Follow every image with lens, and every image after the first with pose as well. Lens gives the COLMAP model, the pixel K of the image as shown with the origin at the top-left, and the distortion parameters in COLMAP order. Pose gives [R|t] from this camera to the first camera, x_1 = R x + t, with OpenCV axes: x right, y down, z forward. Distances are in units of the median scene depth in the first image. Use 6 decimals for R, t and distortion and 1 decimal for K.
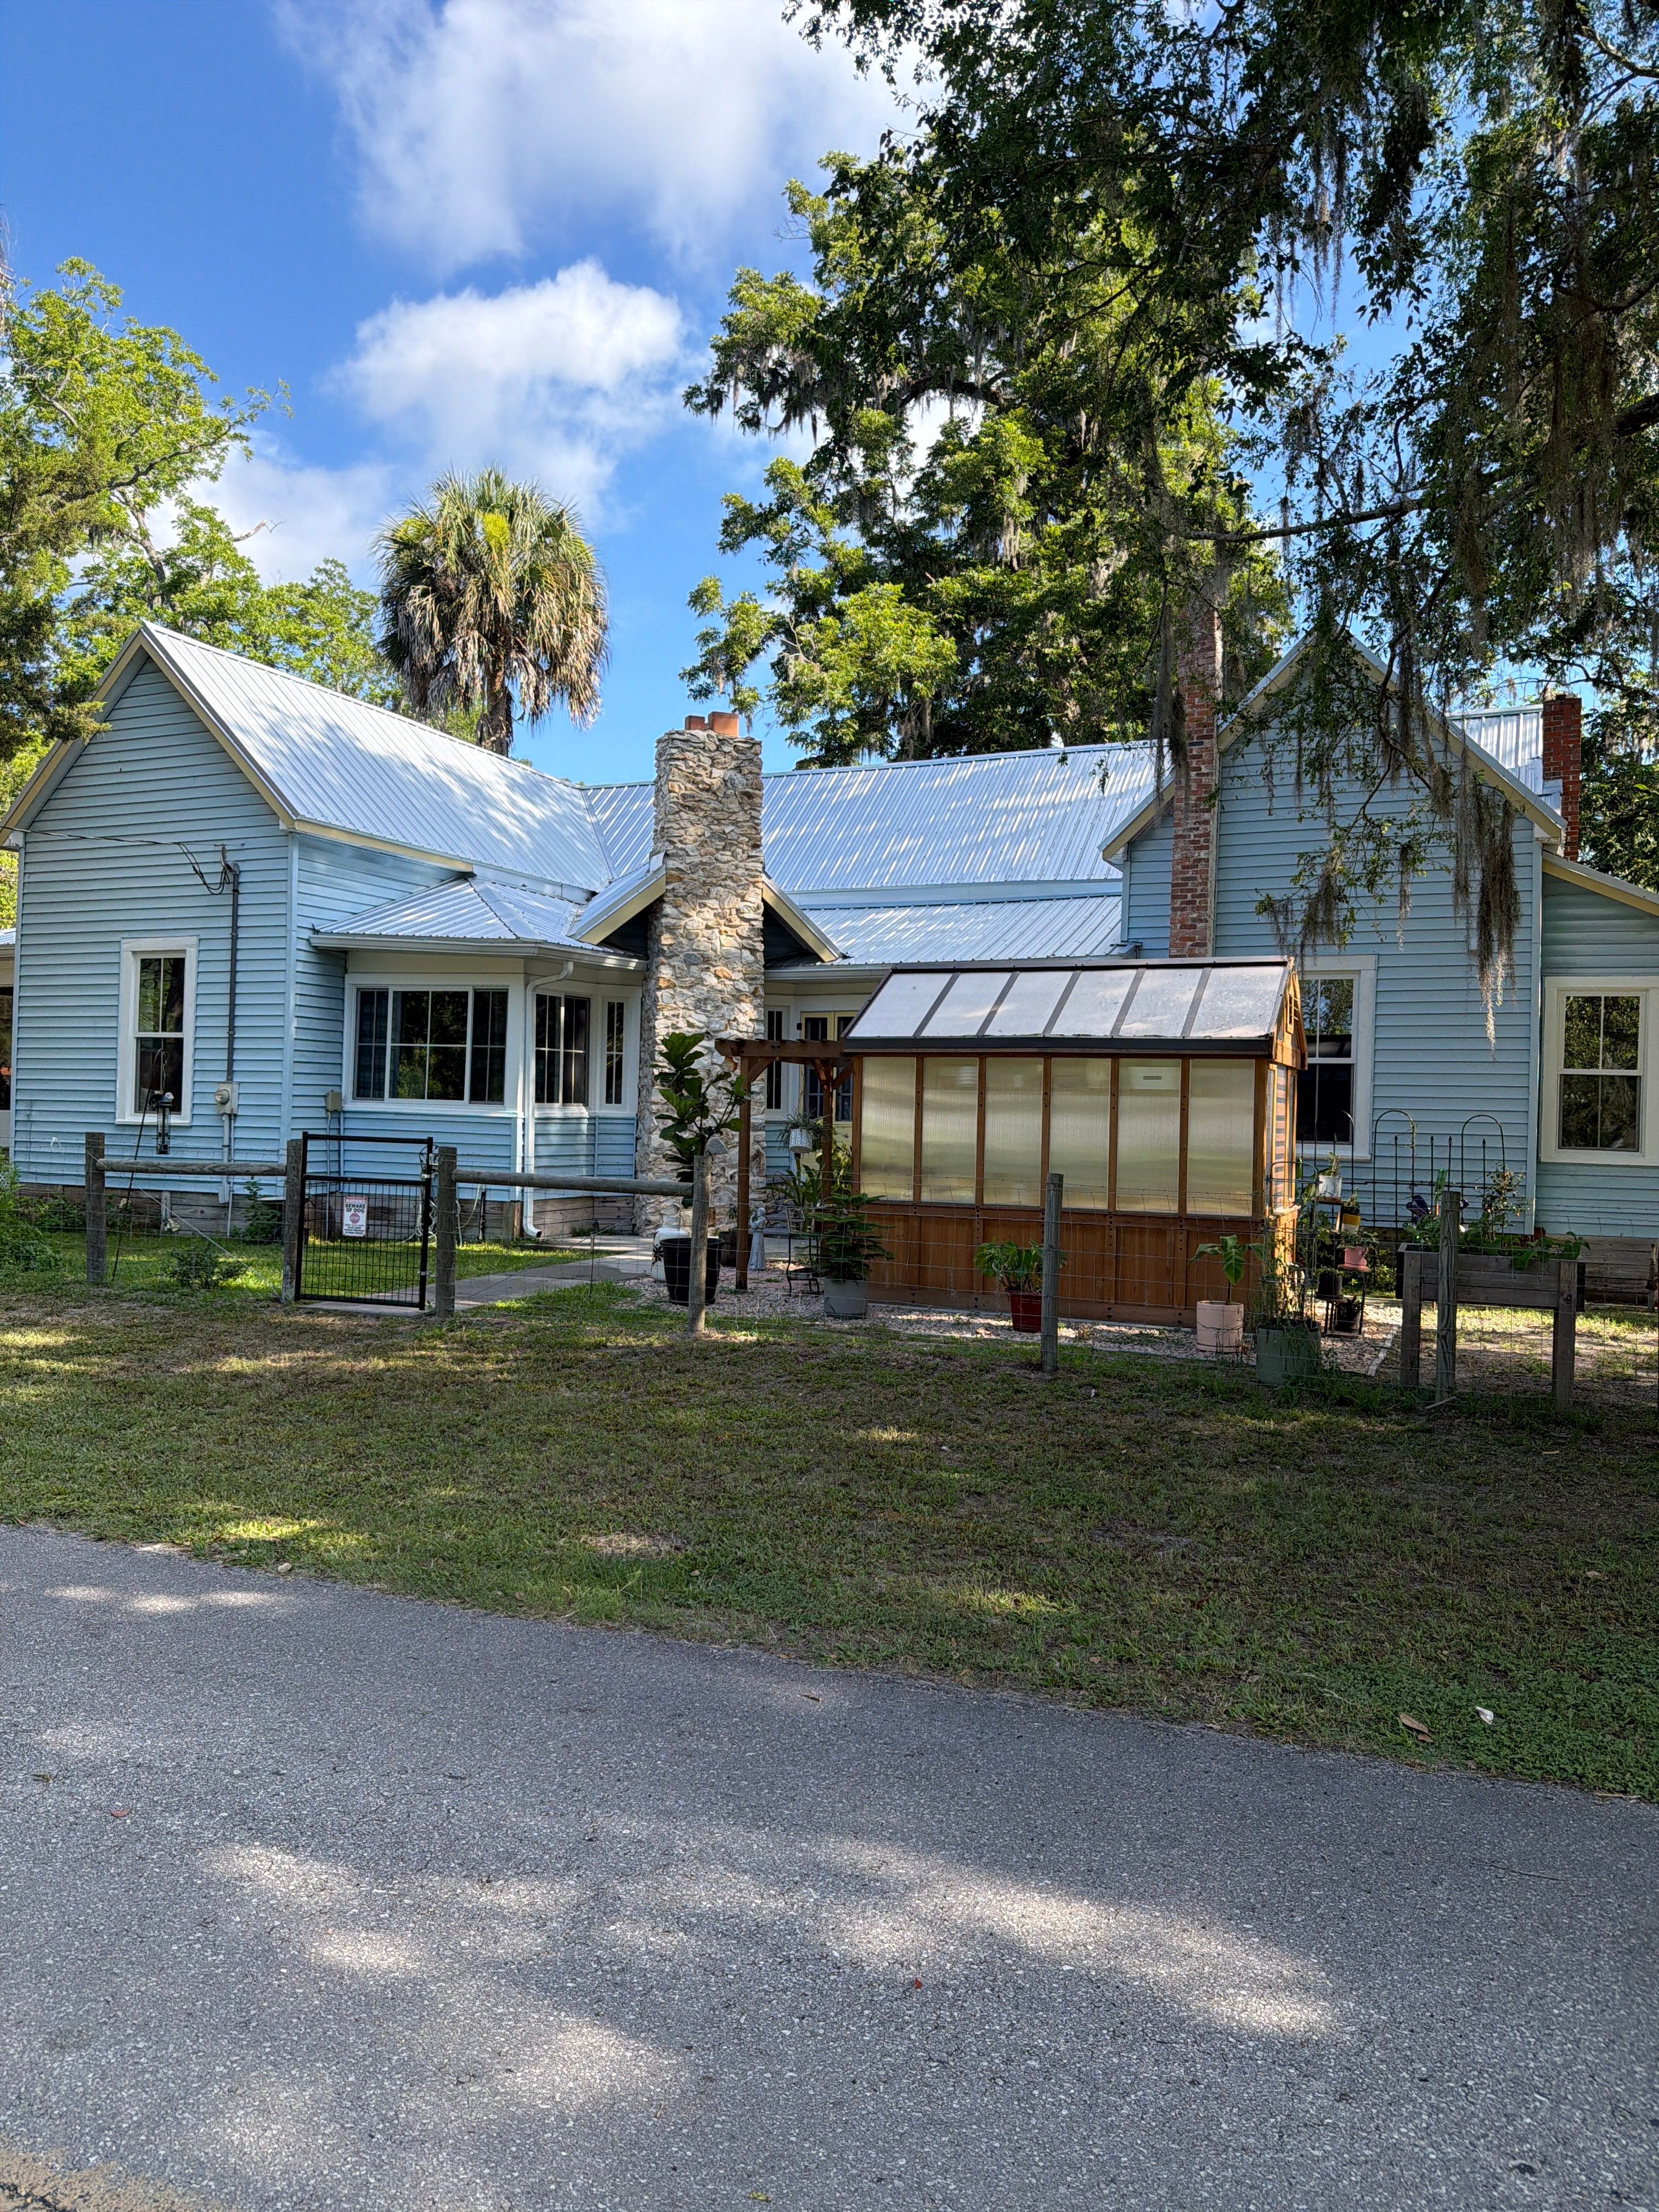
lens RADIAL K [[1602.8, 0, 843.7], [0, 1602.8, 1111.2], [0, 0, 1]] dist [0.181608, -0.395675]
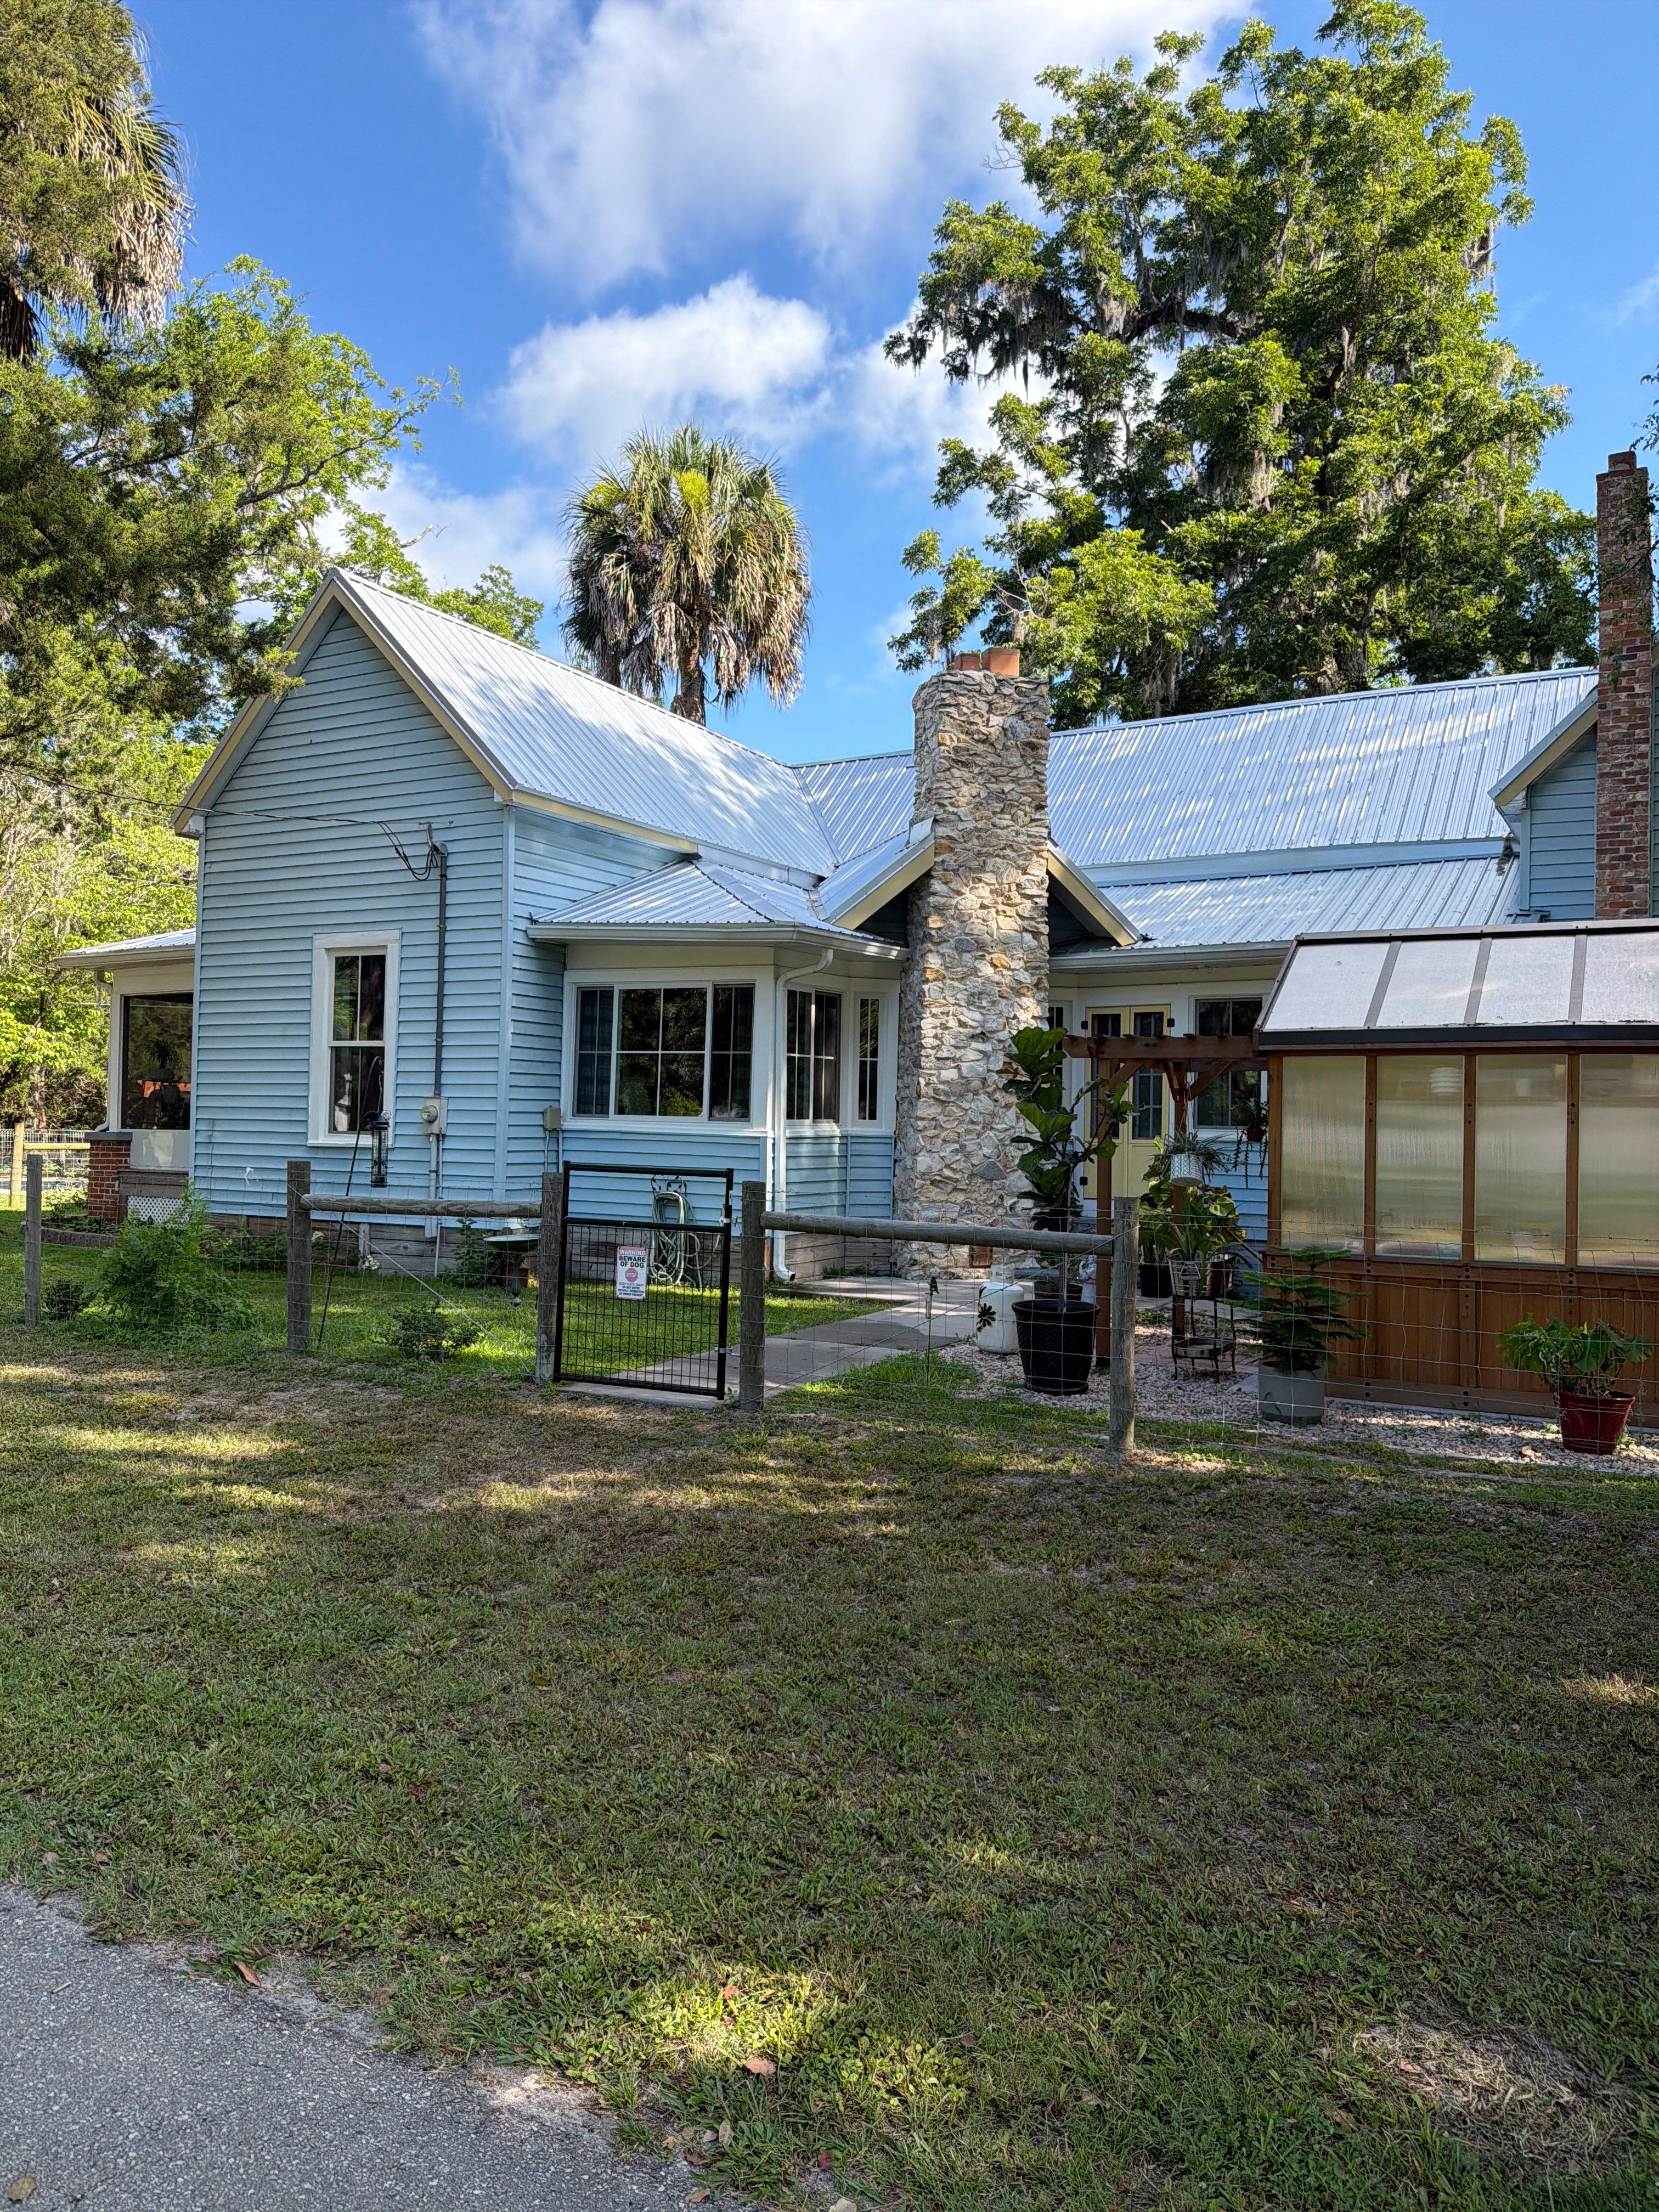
lens RADIAL K [[1602.8, 0, 797.0], [0, 1602.8, 1100.2], [0, 0, 1]] dist [0.176186, -0.377329]
pose [[0.993800, -0.006427, -0.110995, -0.088810], [0.004905, 0.999890, -0.013983, -0.003258], [0.111072, 0.013352, 0.993723, 0.165033]]
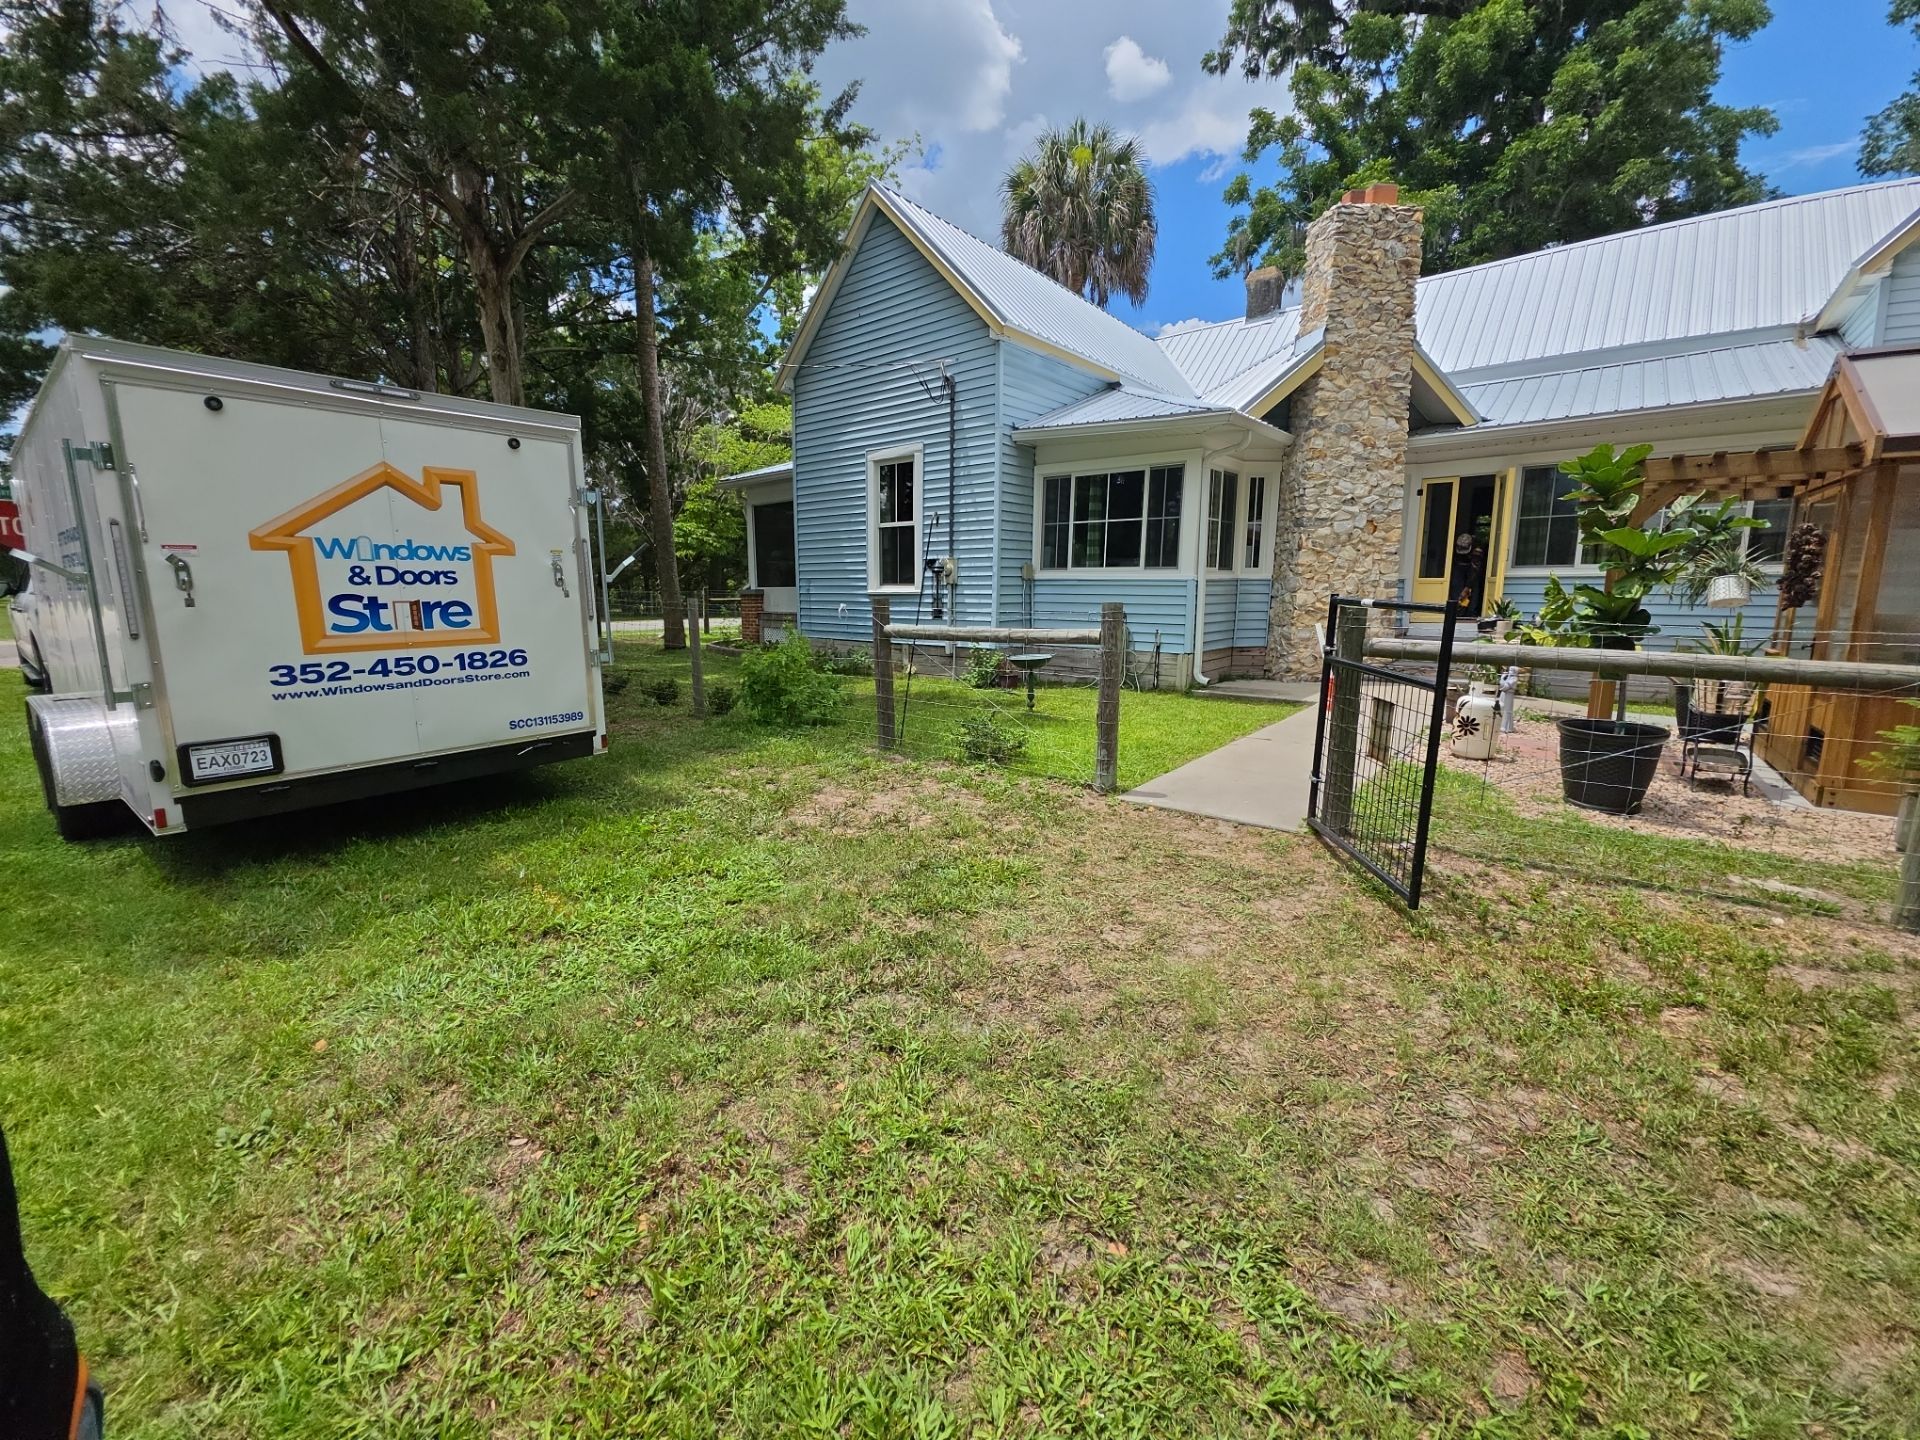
lens RADIAL K [[787.7, 0, 938.9], [0, 787.7, 716.9], [0, 0, 1]] dist [0.000377, 0.000012]
pose [[0.957326, 0.022108, -0.288164, -0.198562], [0.025452, 0.986747, 0.160257, 0.005117], [0.287888, -0.160752, 0.944076, 0.385447]]
